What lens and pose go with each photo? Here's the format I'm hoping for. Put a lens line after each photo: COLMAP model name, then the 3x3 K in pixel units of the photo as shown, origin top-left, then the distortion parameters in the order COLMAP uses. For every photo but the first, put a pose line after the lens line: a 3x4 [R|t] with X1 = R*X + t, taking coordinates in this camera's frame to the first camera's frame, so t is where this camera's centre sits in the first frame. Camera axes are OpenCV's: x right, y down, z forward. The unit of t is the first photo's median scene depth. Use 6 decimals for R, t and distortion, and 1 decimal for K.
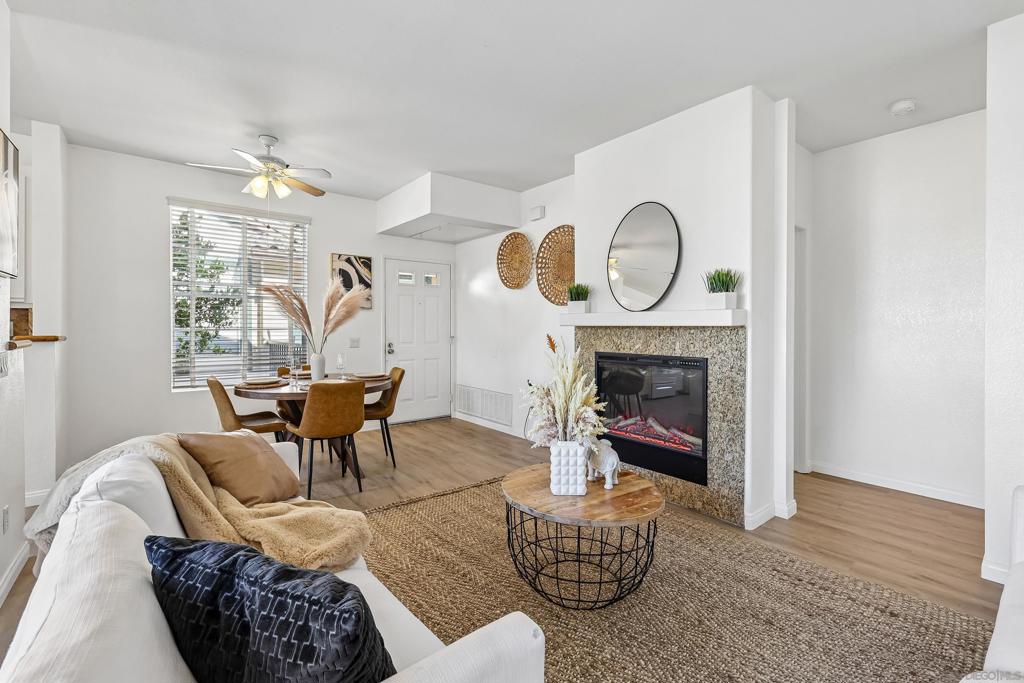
lens RADIAL K [[448.2, 0, 510.4], [0, 448.2, 331.3], [0, 0, 1]] dist [0.001299, 0.001079]
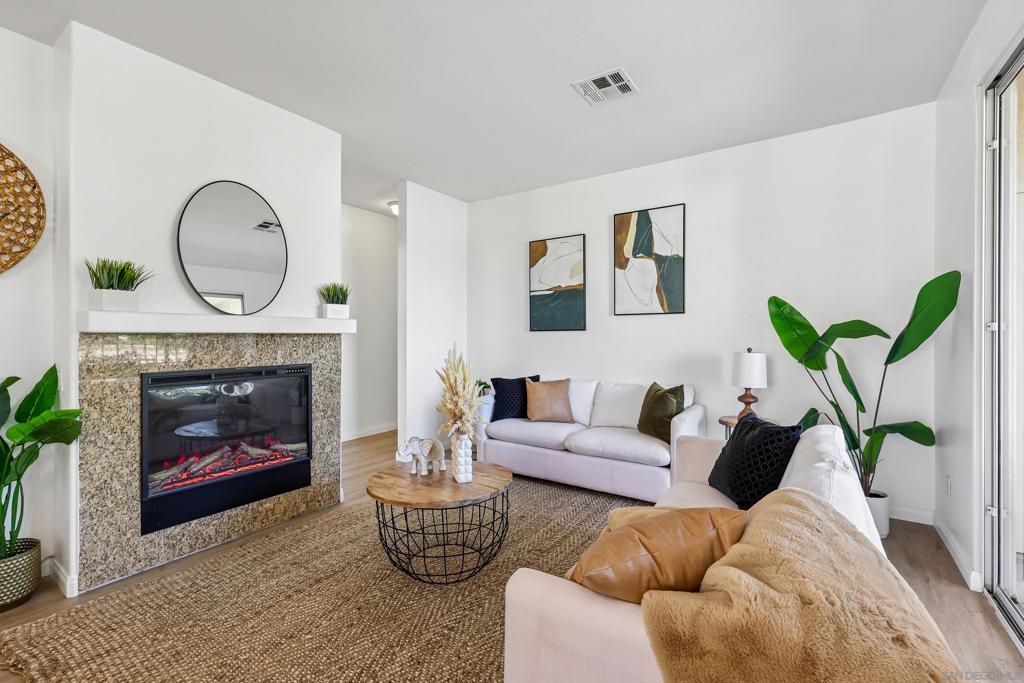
lens RADIAL K [[448.2, 0, 510.3], [0, 448.2, 337.8], [0, 0, 1]] dist [0.001299, 0.001079]
pose [[-0.290119, -0.009942, 0.956939, -0.696401], [0.010548, 0.999852, 0.013586, -0.010393], [-0.956932, 0.014036, -0.289972, 0.840110]]
